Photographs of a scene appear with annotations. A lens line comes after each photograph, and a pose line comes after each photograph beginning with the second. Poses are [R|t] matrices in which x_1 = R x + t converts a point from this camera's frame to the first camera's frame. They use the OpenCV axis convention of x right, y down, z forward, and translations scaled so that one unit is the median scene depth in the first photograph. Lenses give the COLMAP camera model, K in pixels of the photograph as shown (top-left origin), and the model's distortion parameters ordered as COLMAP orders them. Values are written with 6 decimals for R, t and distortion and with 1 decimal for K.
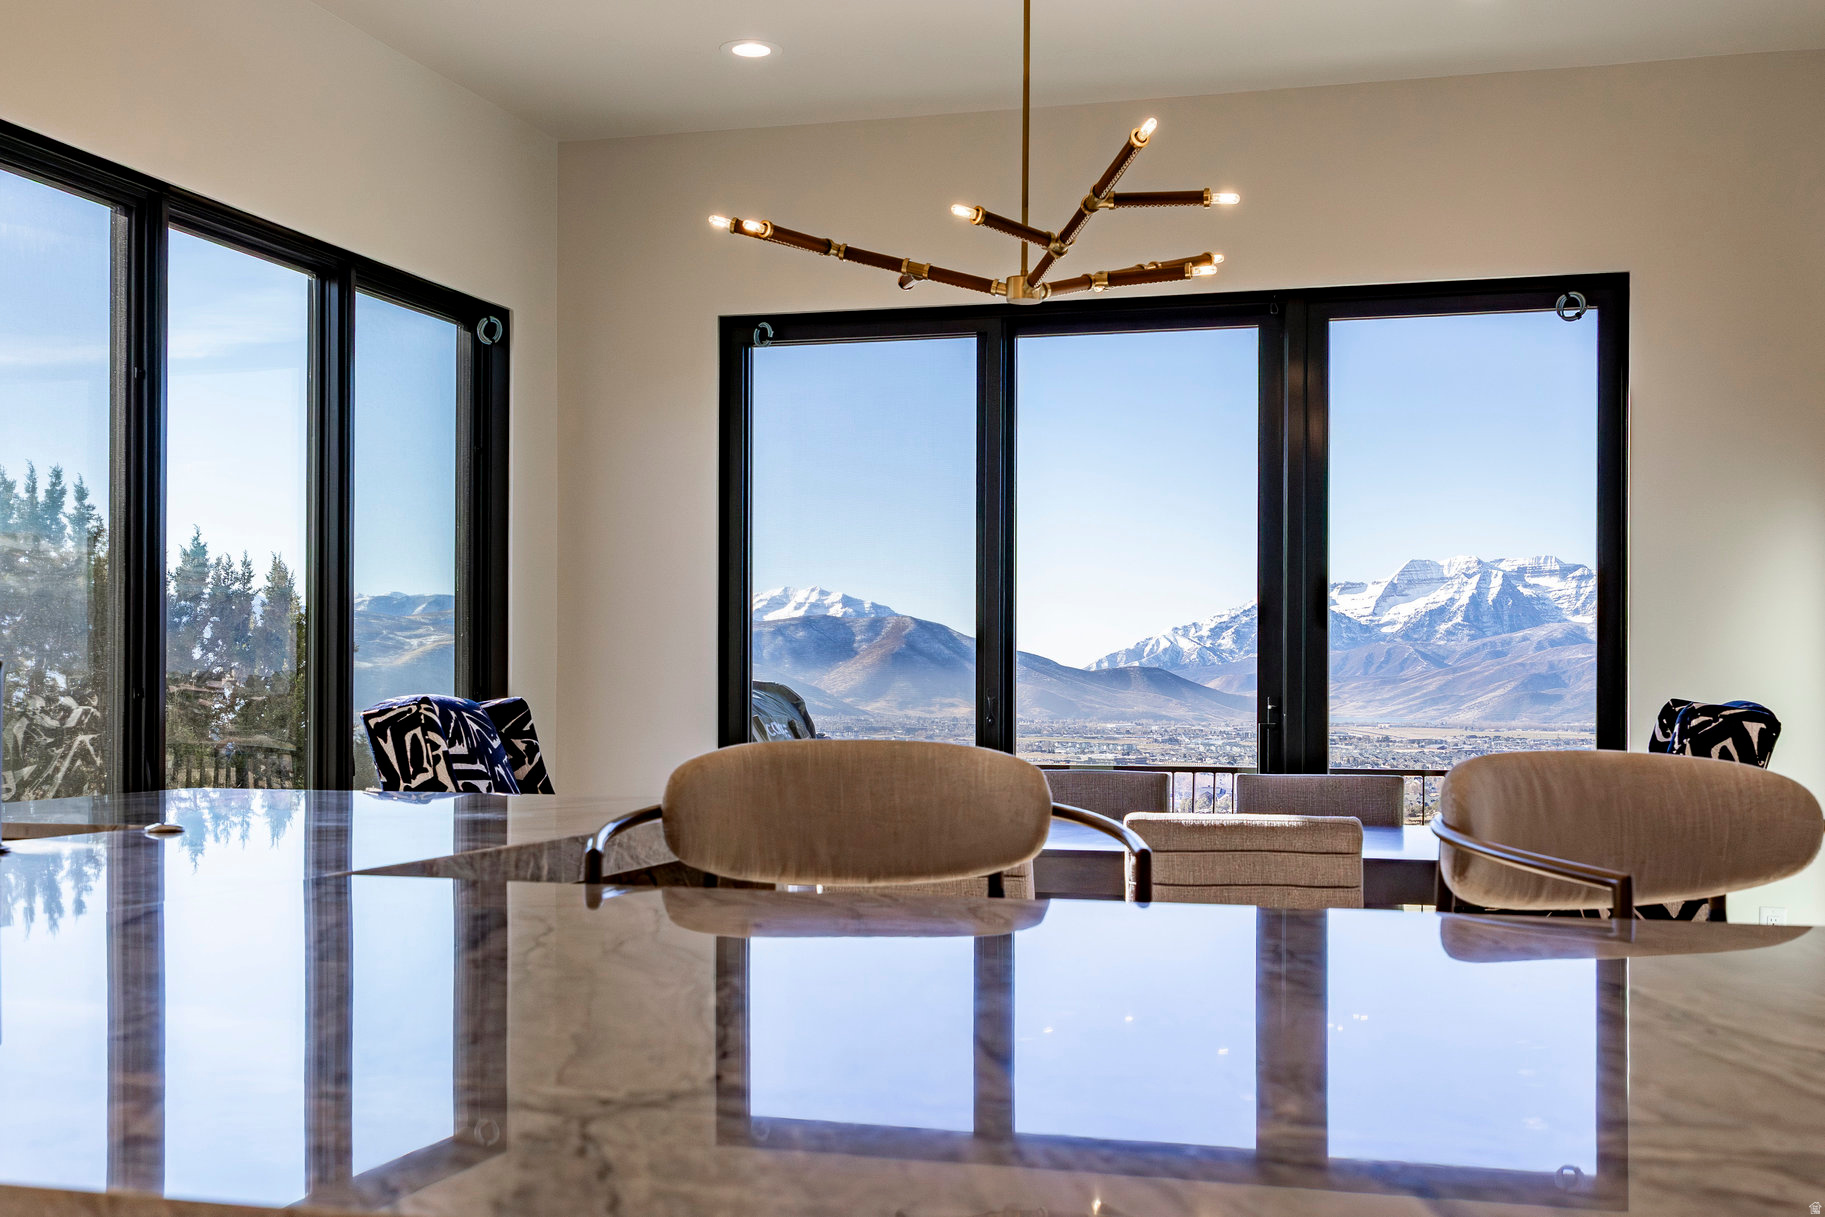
lens RADIAL K [[2024.3, 0, 914.0], [0, 2024.3, 681.8], [0, 0, 1]] dist [0.008666, 0.025820]
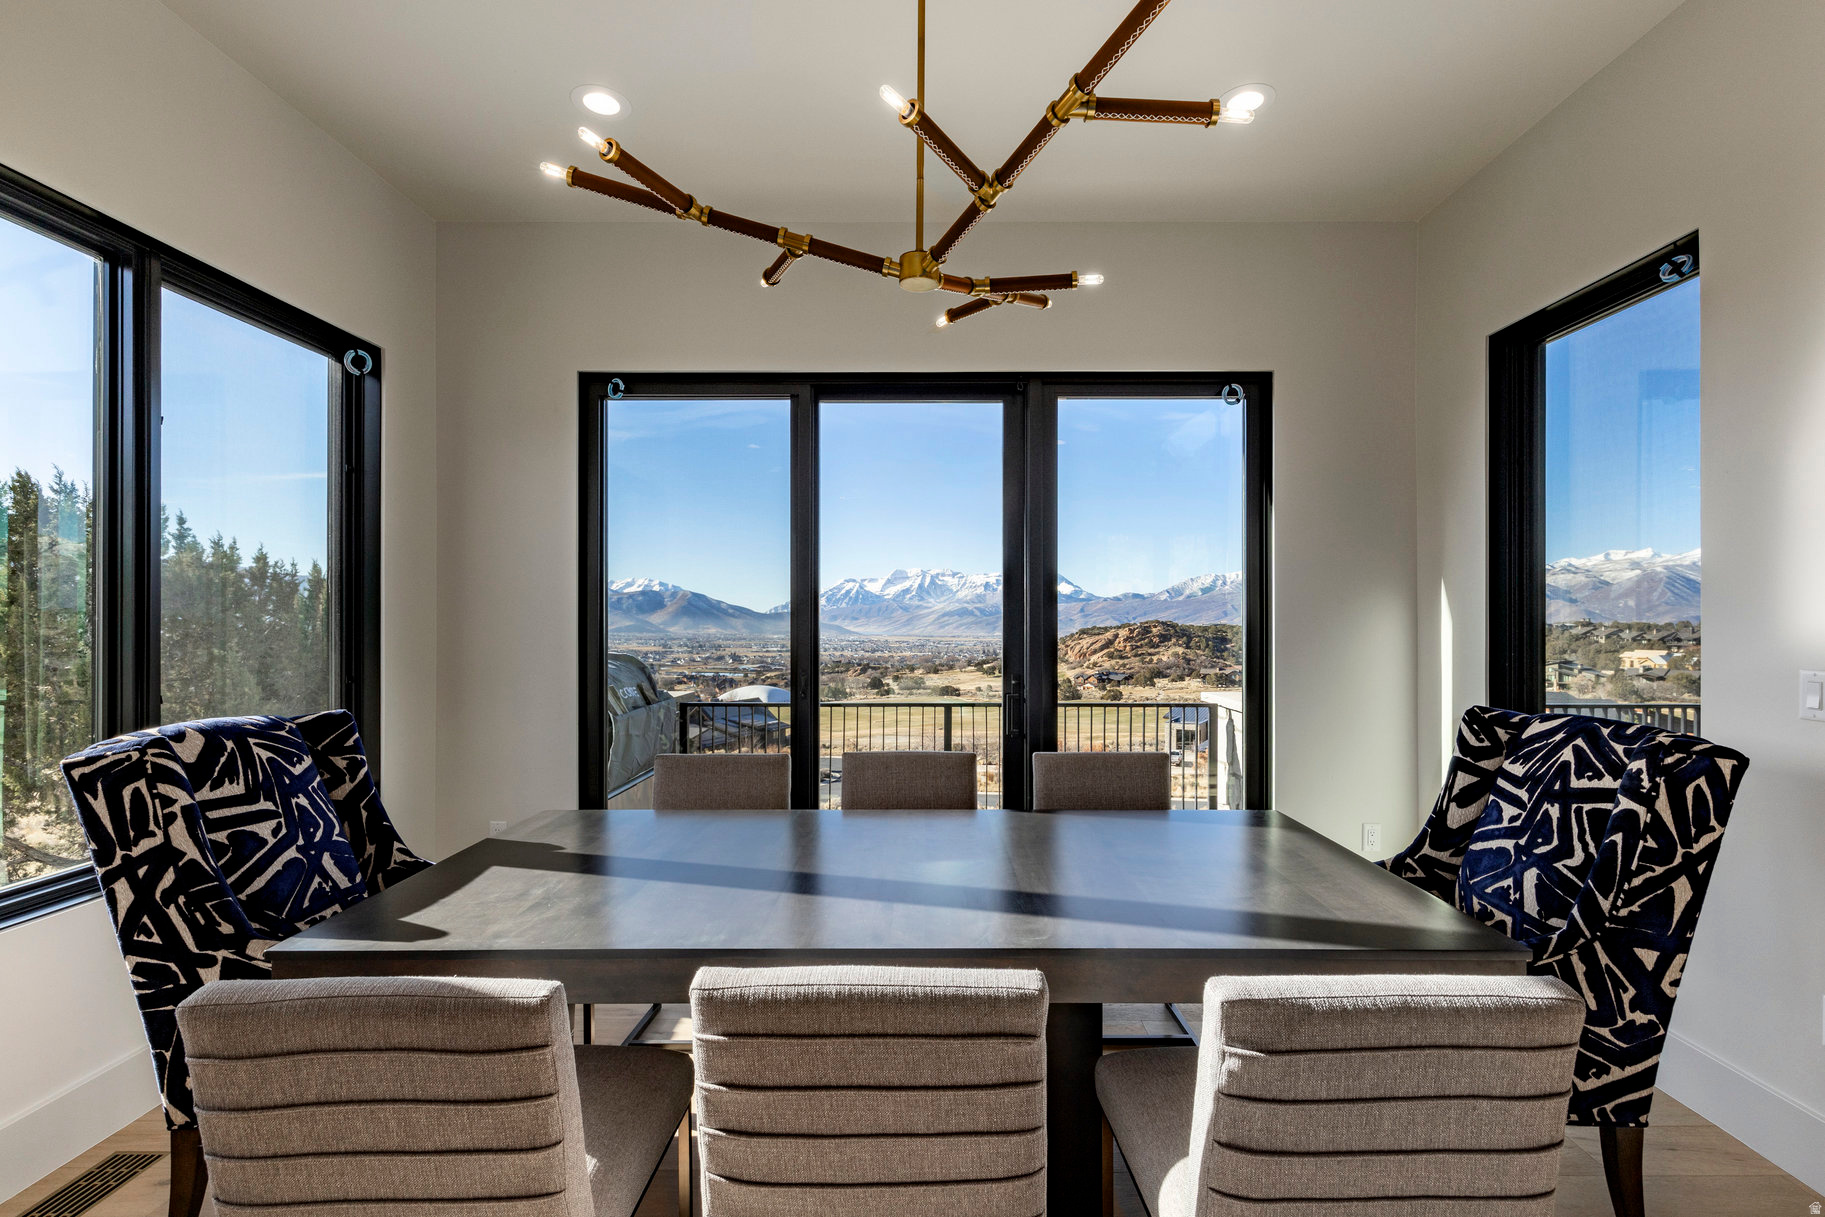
lens RADIAL K [[826.7, 0, 922.9], [0, 826.7, 619.7], [0, 0, 1]] dist [0.002661, 0.000824]
pose [[0.962859, -0.003633, 0.269979, -0.036728], [0.003137, 0.999993, 0.002268, -0.035270], [-0.269985, -0.001336, 0.962863, 0.553556]]
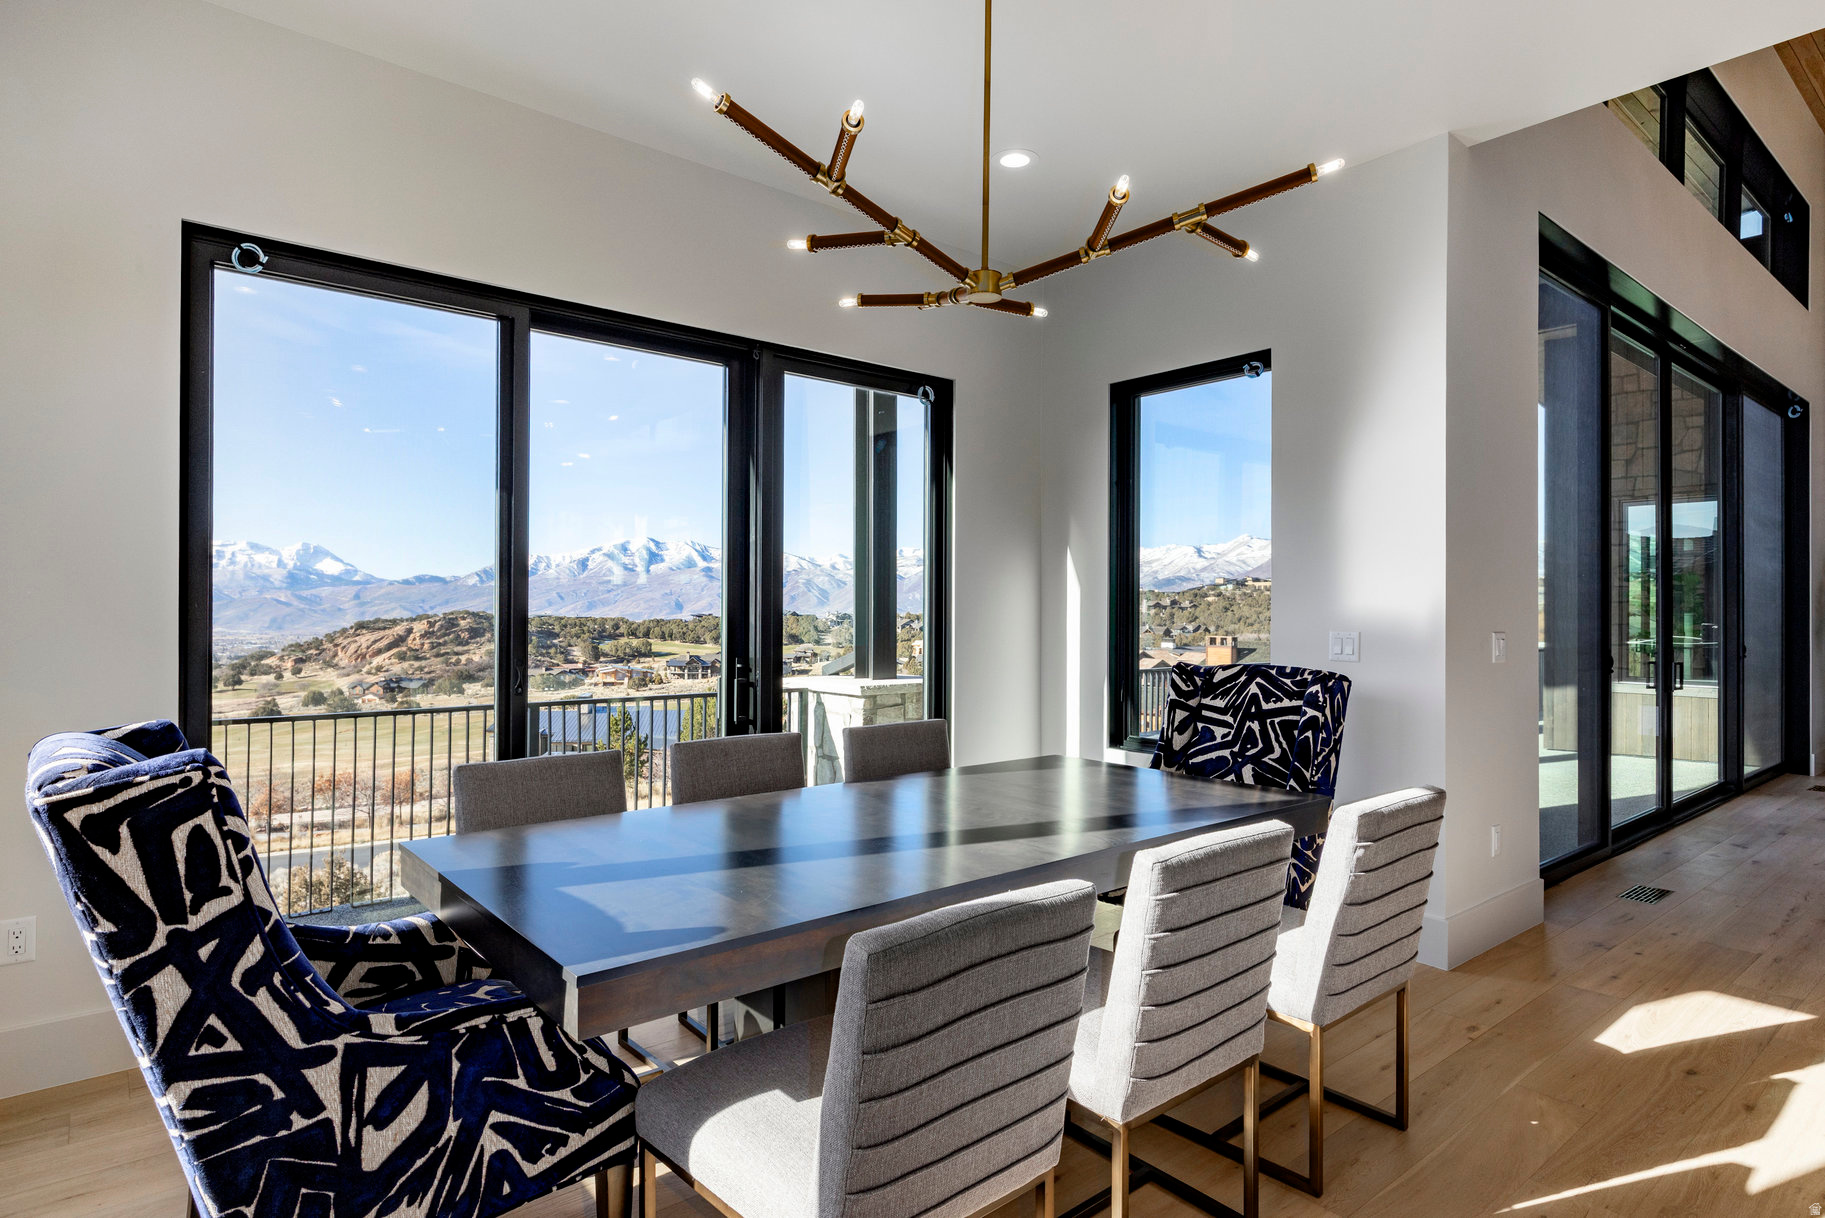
lens RADIAL K [[988.6, 0, 906.8], [0, 988.6, 611.0], [0, 0, 1]] dist [0.003462, 0.001298]
pose [[0.566680, -0.001458, 0.823937, -0.320143], [-0.002614, 0.999990, 0.003567, -0.028039], [-0.823934, -0.004176, 0.566671, 0.640484]]
